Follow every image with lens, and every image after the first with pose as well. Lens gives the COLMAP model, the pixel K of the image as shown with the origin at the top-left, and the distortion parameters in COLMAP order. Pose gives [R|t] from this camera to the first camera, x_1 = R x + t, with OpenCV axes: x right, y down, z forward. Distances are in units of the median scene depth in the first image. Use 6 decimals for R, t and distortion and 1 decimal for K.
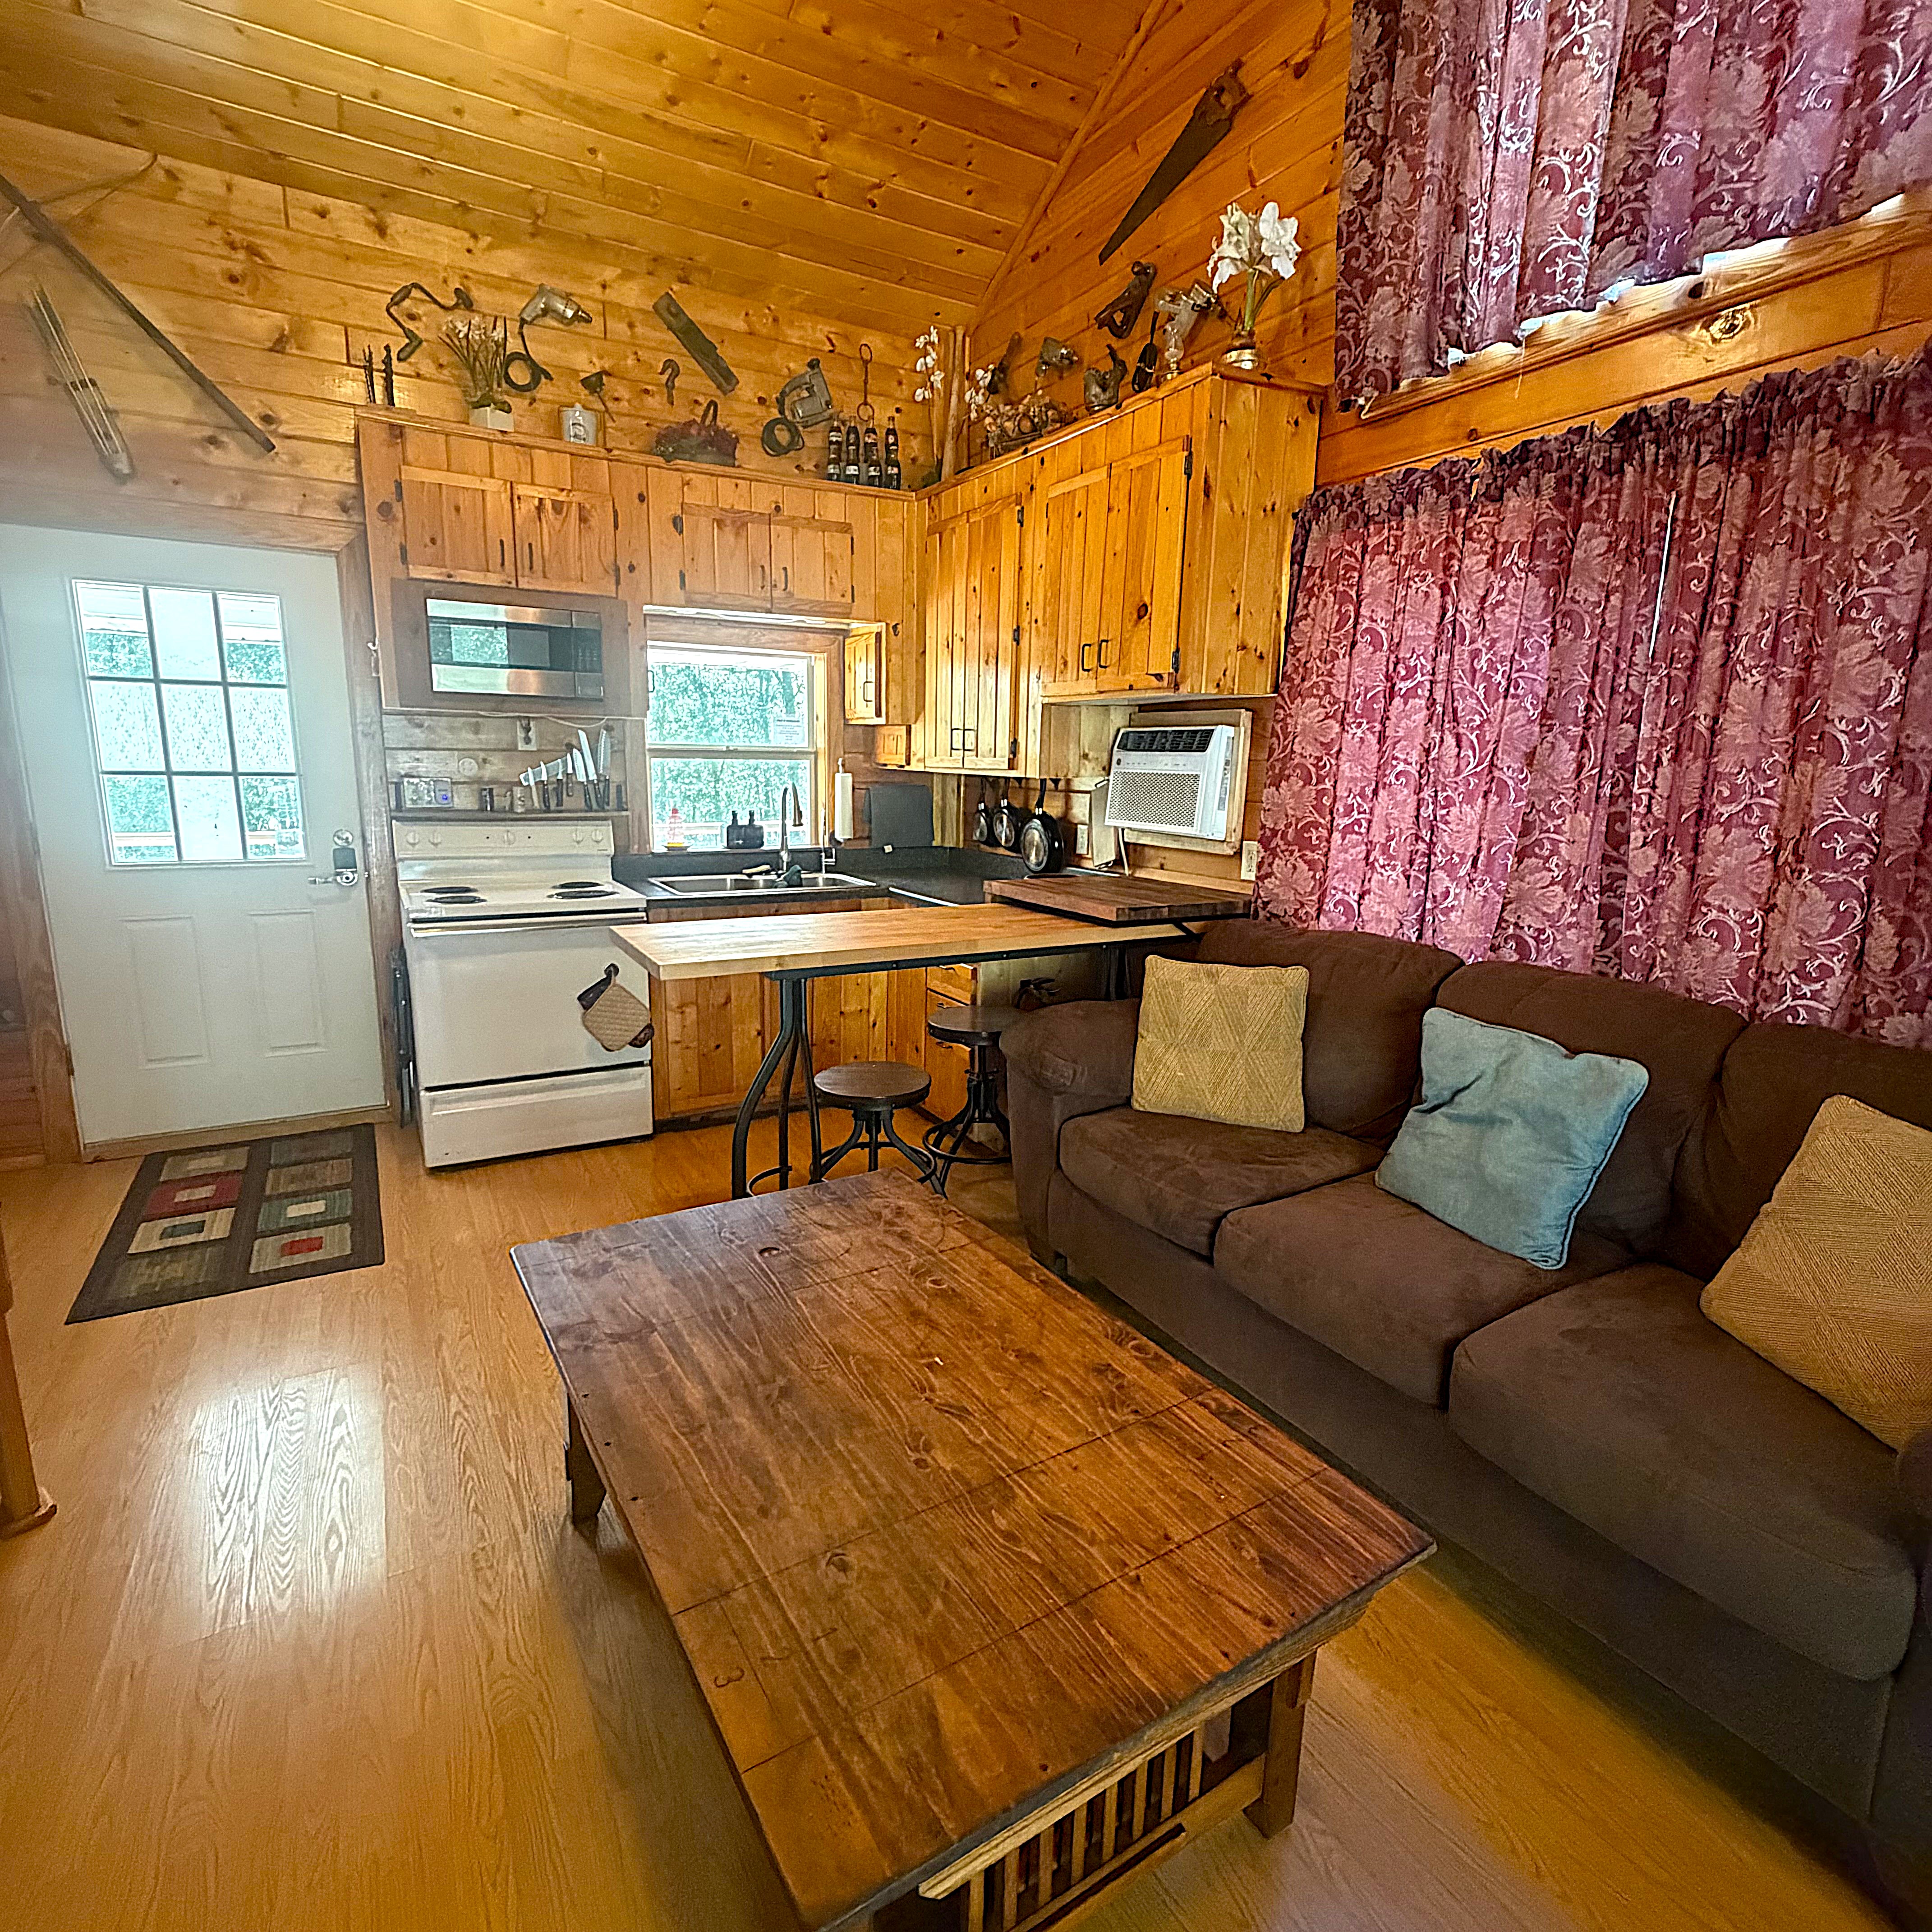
lens RADIAL K [[1030.9, 0, 956.3], [0, 1030.9, 963.3], [0, 0, 1]] dist [-0.002042, 0.000768]
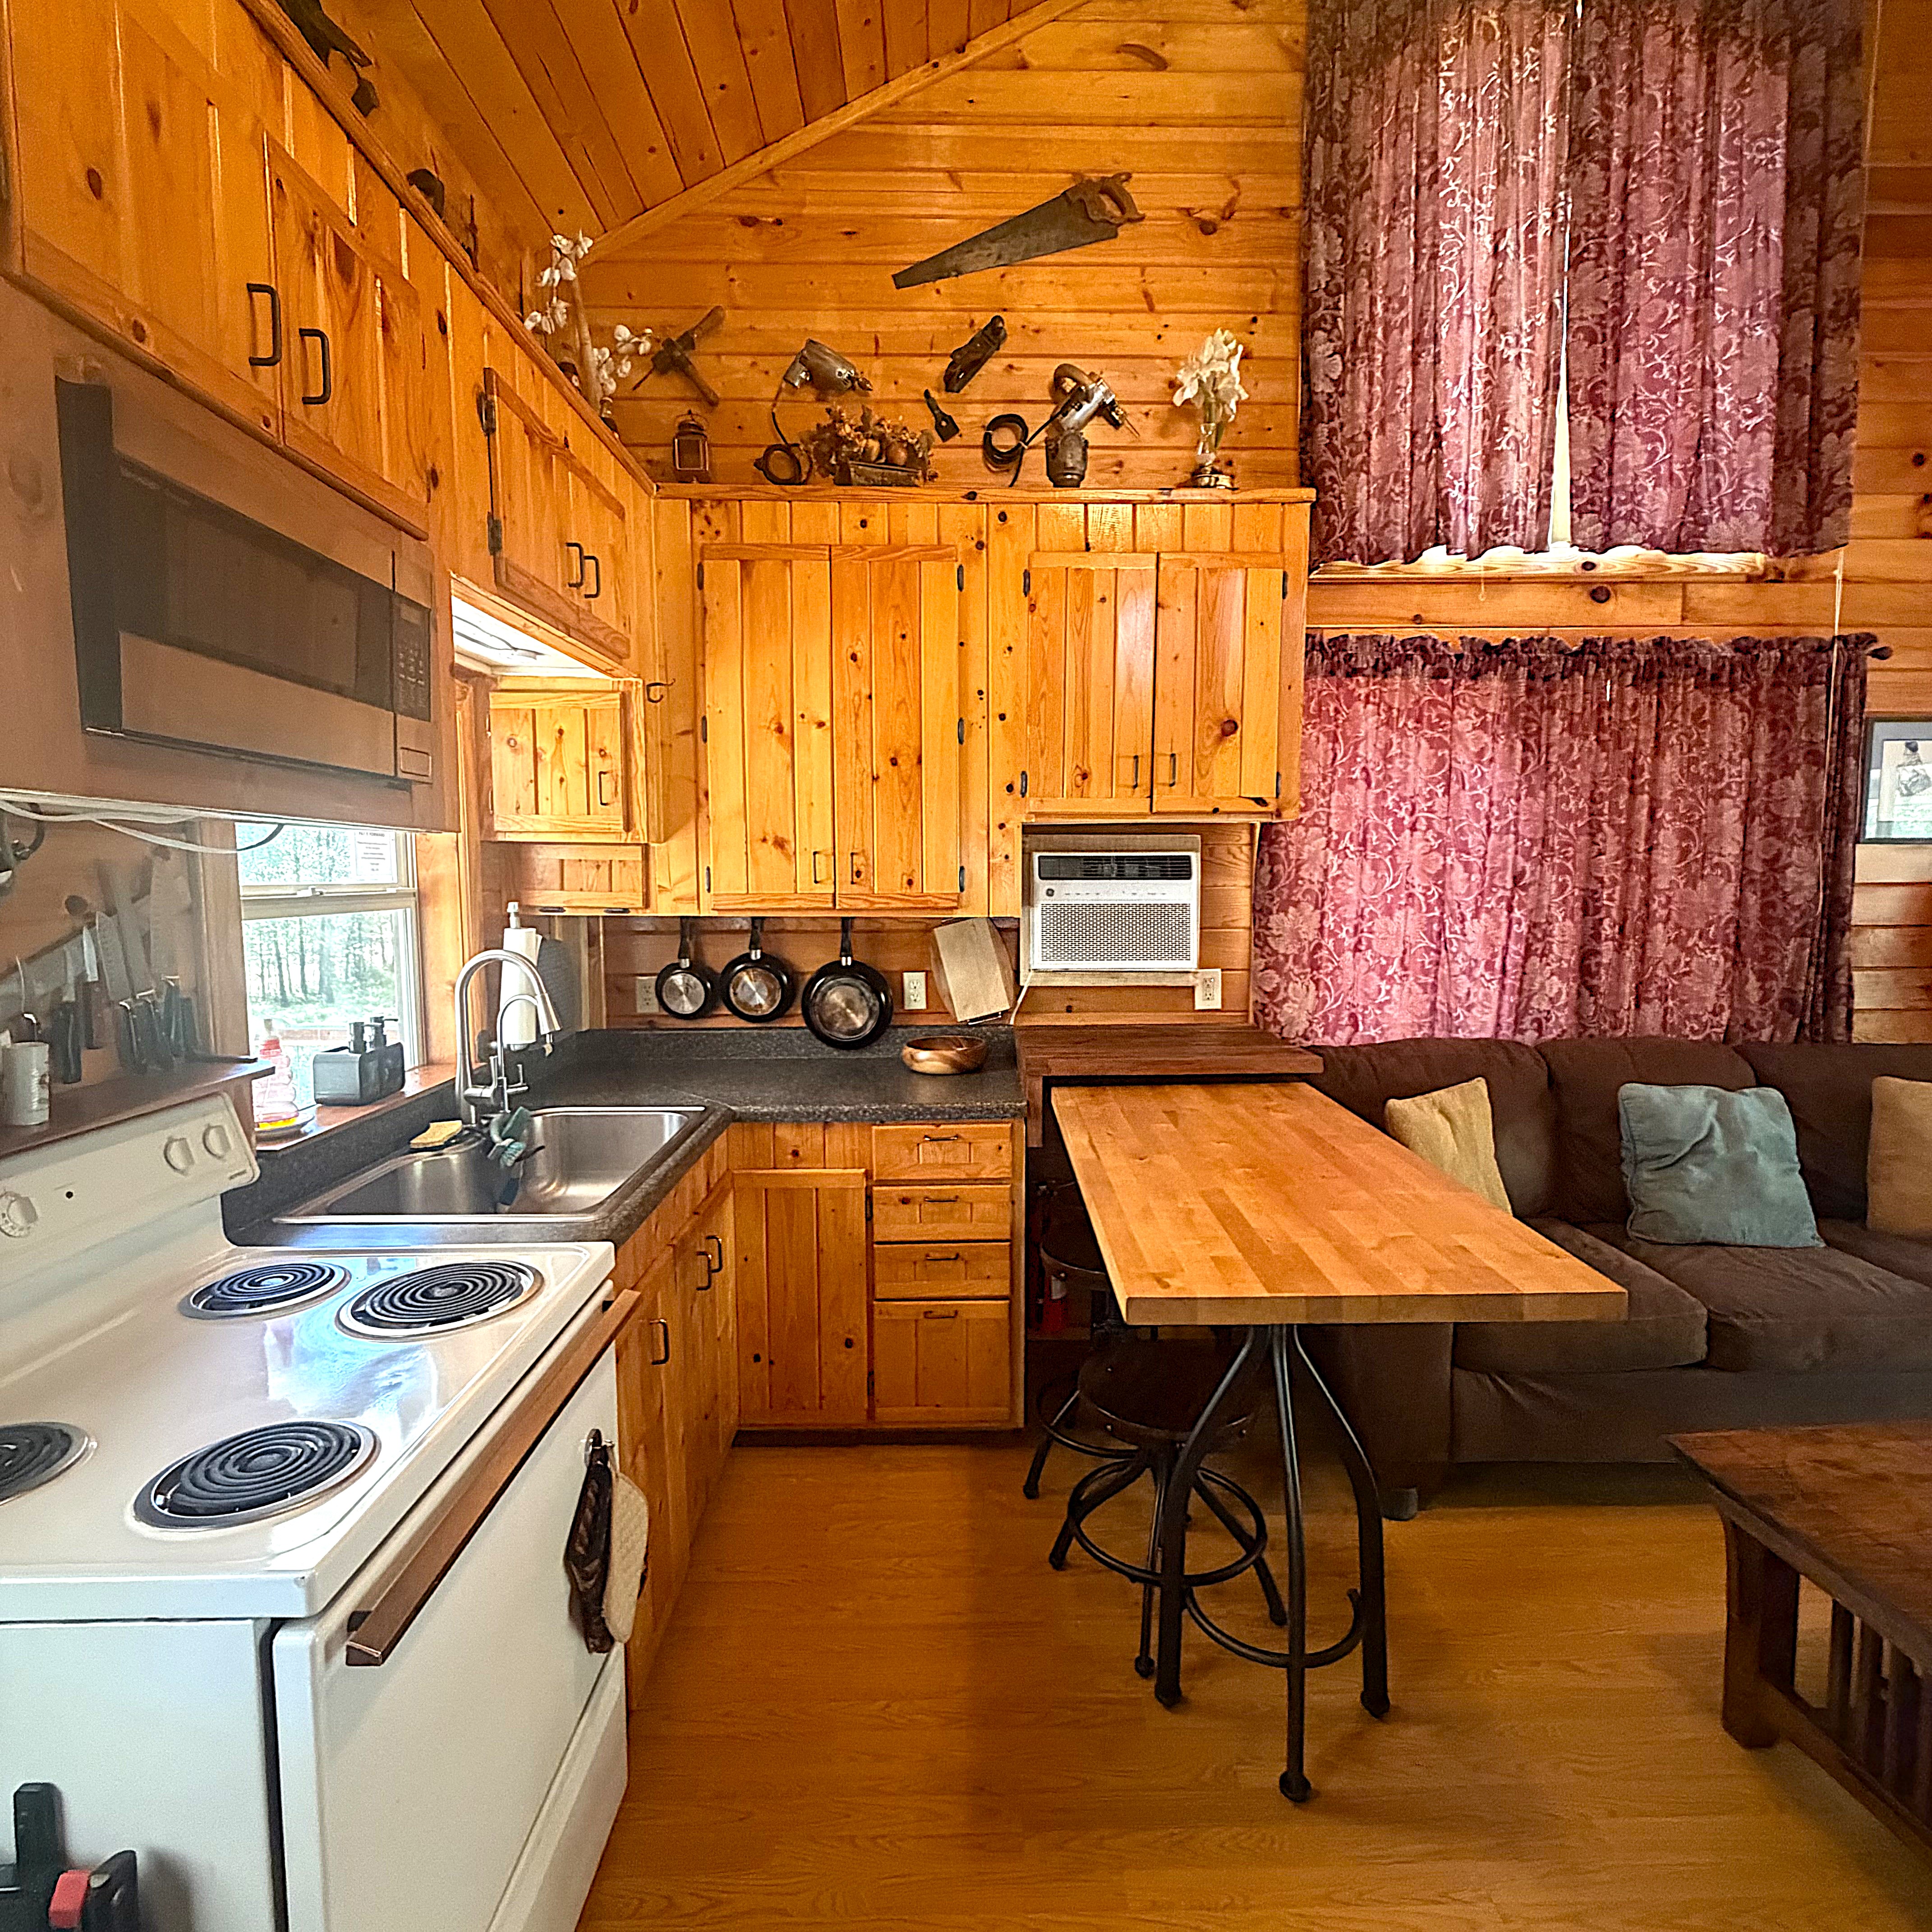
lens RADIAL K [[1030.9, 0, 964.6], [0, 1030.9, 963.3], [0, 0, 1]] dist [-0.002042, 0.000768]
pose [[0.480200, -0.097961, 0.871672, -0.579771], [0.183850, 0.982911, 0.009181, -0.152117], [-0.857676, 0.155848, 0.490004, 0.628743]]
